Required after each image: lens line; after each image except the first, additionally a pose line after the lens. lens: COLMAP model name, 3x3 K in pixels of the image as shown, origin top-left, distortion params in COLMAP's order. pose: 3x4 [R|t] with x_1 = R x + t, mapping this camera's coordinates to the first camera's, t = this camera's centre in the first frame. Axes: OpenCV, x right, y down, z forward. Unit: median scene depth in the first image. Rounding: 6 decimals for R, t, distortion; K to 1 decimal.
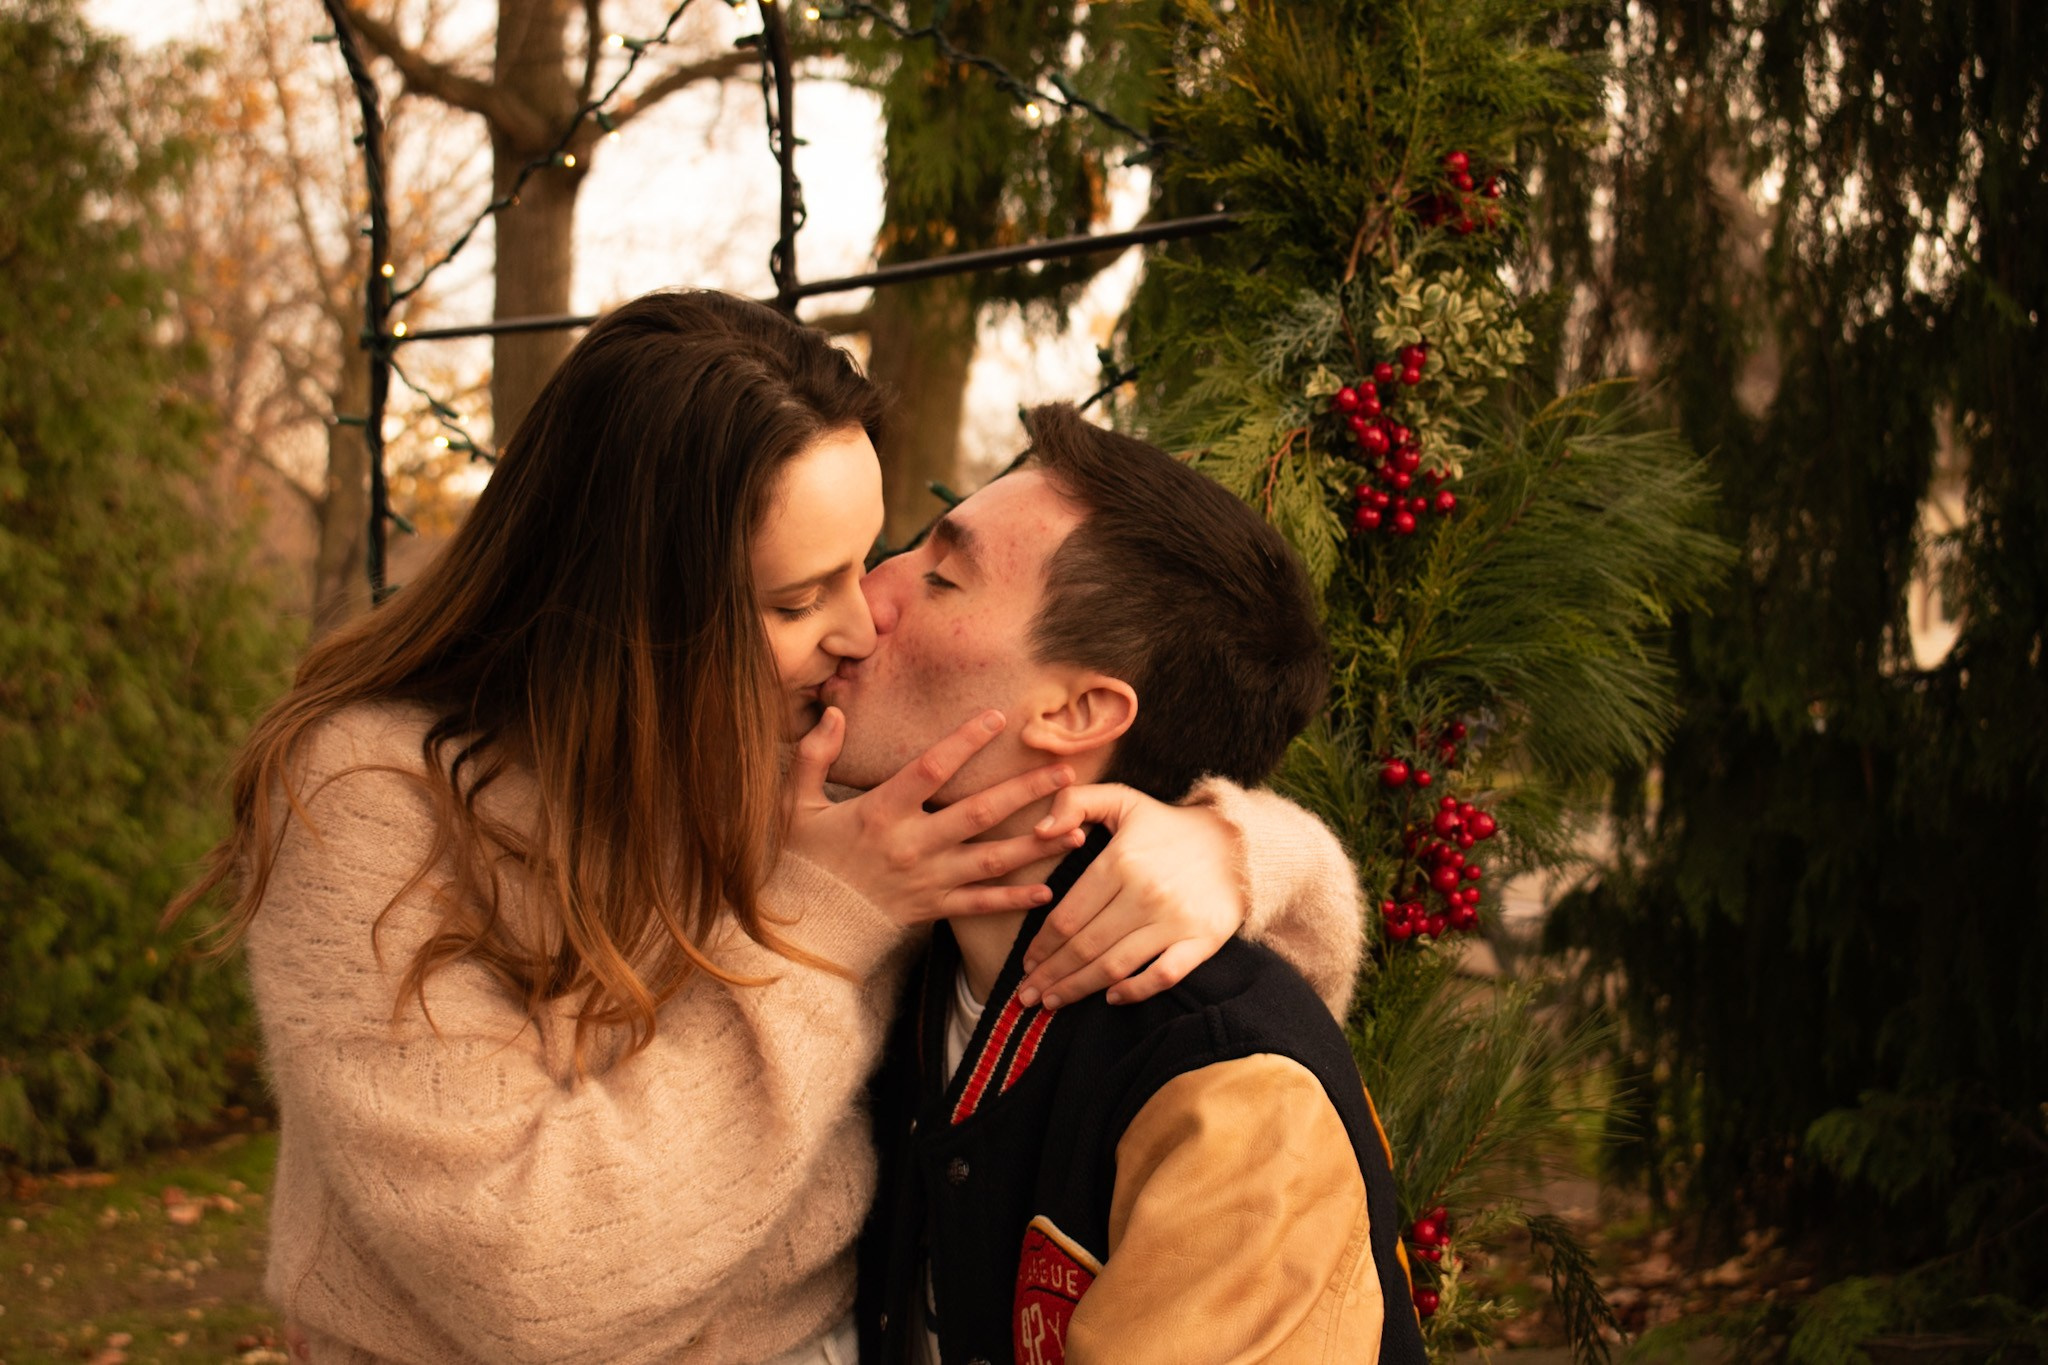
lens RADIAL K [[3851.3, 0, 1018.3], [0, 3851.3, 754.5], [0, 0, 1]] dist [-0.005636, 0.000000]
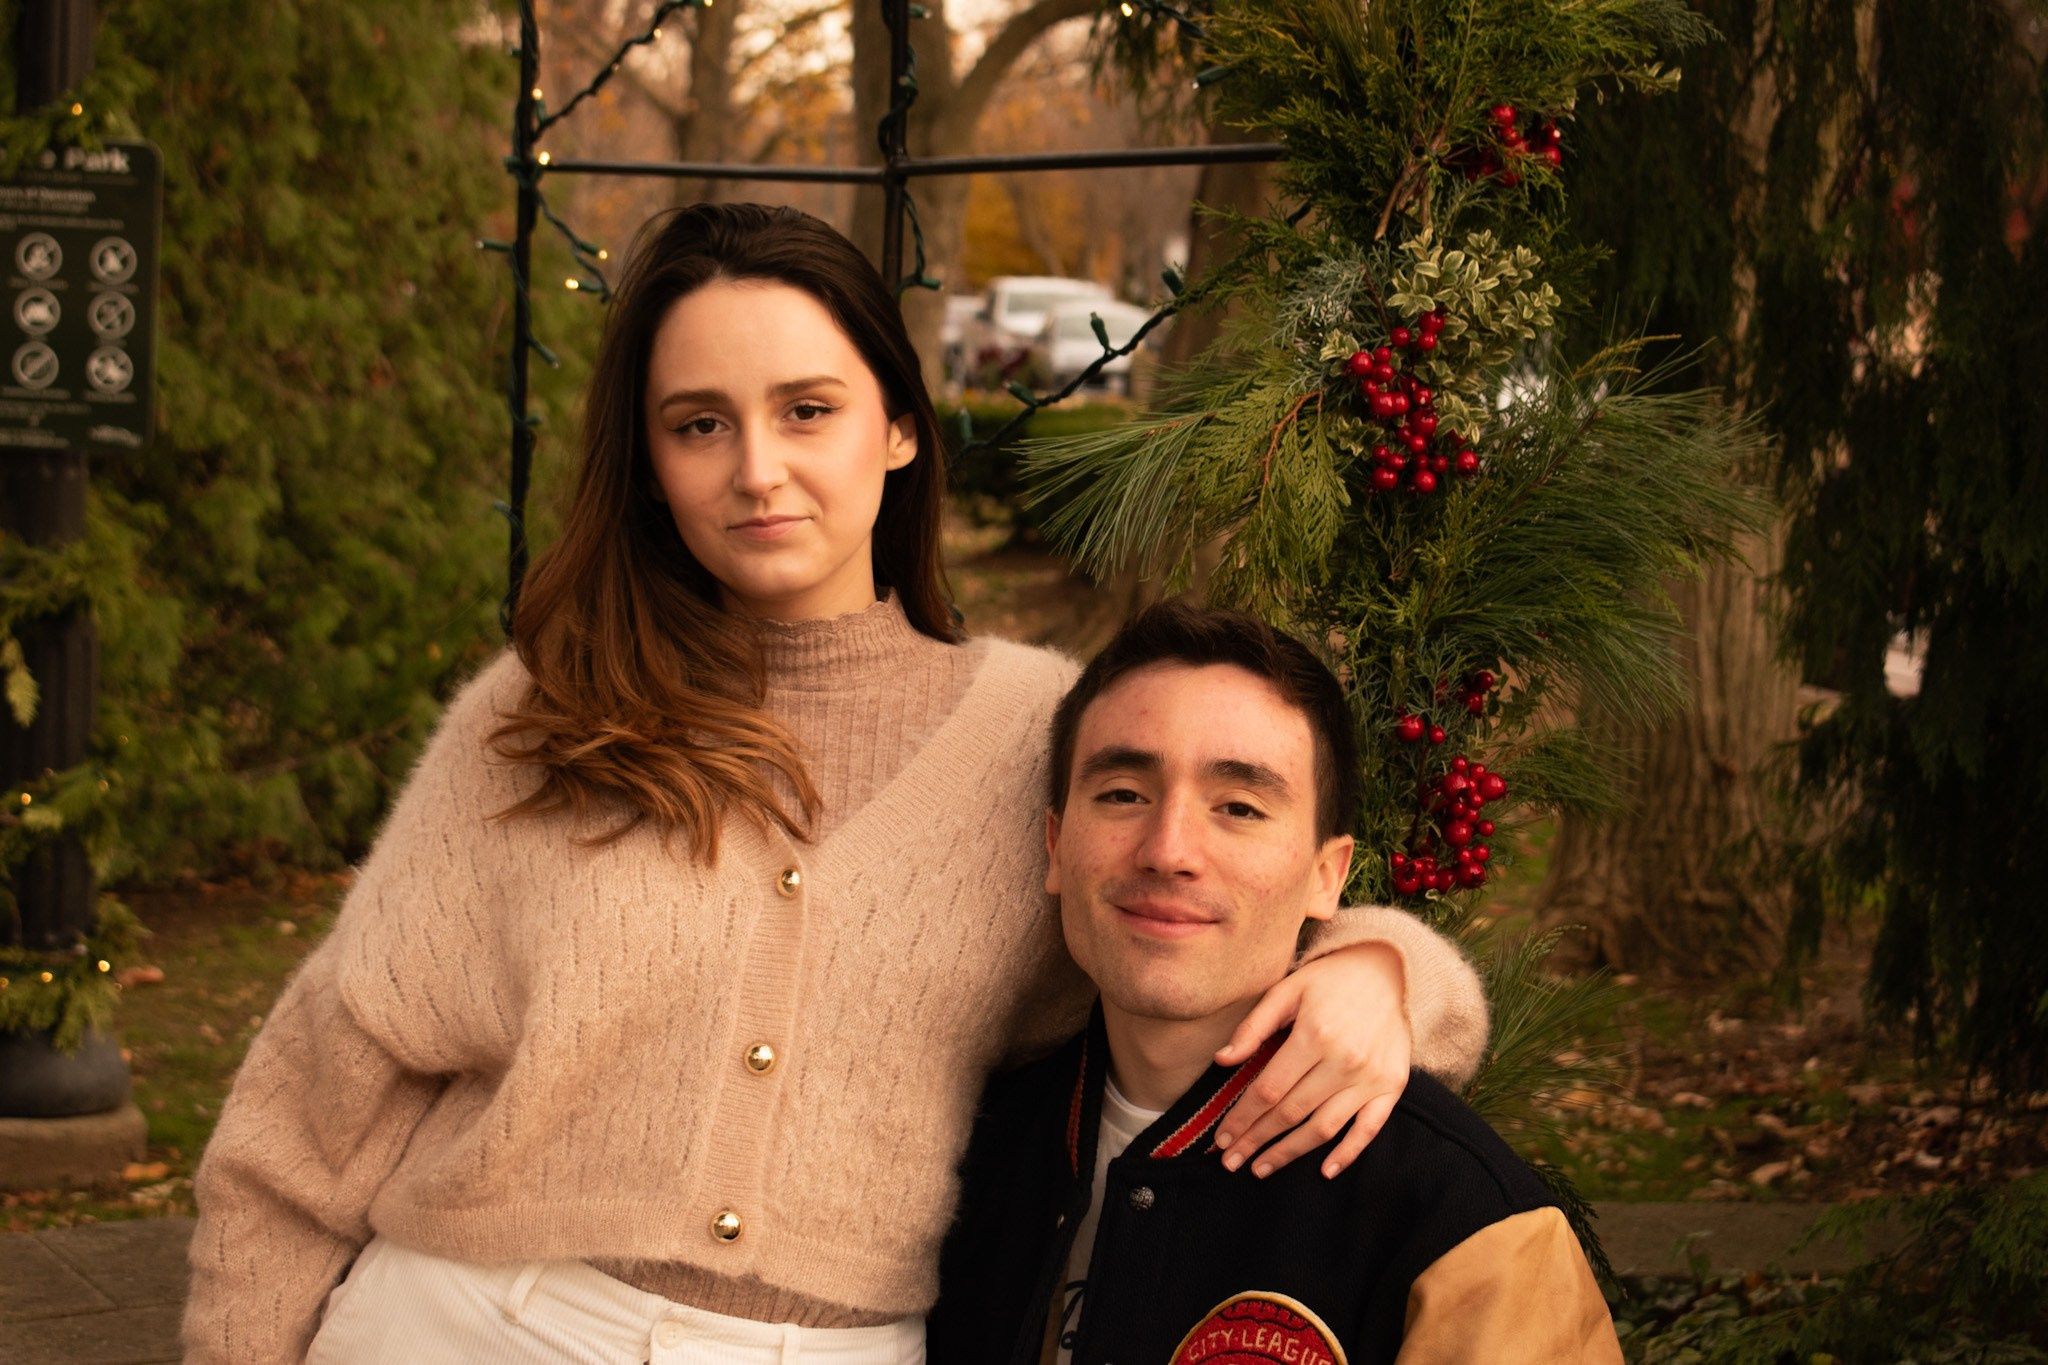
lens RADIAL K [[4210.0, 0, 1024.8], [0, 4210.0, 681.0], [0, 0, 1]] dist [-0.020377, 0.000000]
pose [[0.994884, 0.043801, -0.091039, 0.097320], [-0.038254, 0.997355, 0.061804, -0.071187], [0.093505, -0.058005, 0.993928, -0.097431]]
